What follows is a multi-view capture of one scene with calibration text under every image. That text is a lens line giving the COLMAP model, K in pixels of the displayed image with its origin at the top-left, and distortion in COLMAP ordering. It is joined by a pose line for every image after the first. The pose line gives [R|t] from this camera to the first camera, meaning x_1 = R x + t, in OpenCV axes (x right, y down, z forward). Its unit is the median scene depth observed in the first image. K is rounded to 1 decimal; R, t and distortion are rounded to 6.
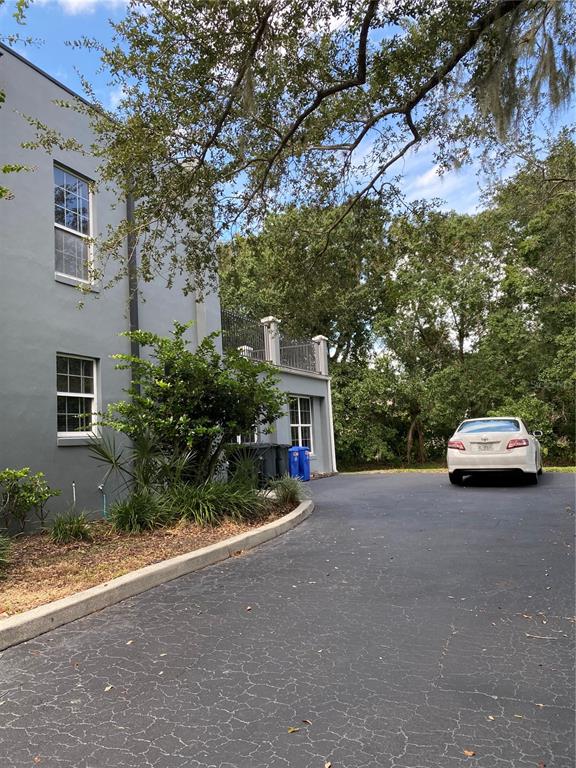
lens RADIAL K [[582.8, 0, 289.1], [0, 582.8, 380.9], [0, 0, 1]] dist [-0.015591, -0.009161]
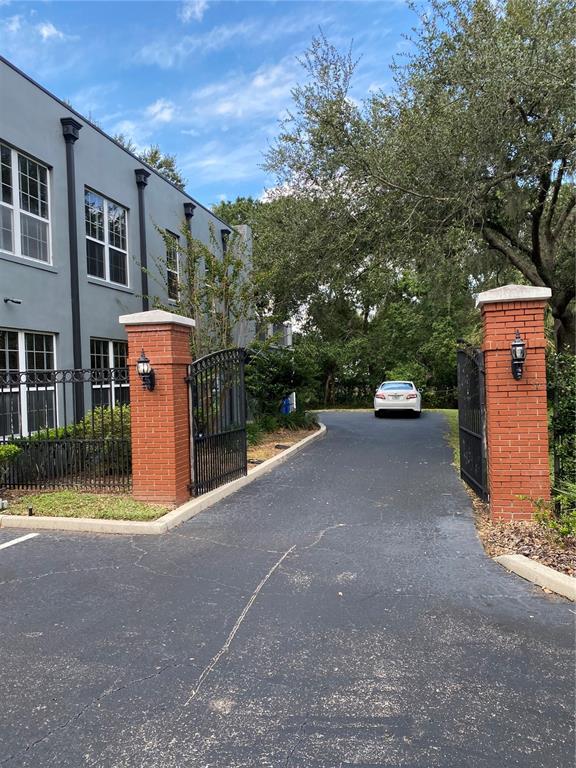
lens RADIAL K [[582.8, 0, 286.5], [0, 582.8, 384.9], [0, 0, 1]] dist [-0.015591, -0.009161]
pose [[0.980306, 0.020930, 0.196372, -0.369727], [-0.041785, 0.993837, 0.102670, -0.103805], [-0.193013, -0.108853, 0.975139, -0.750553]]
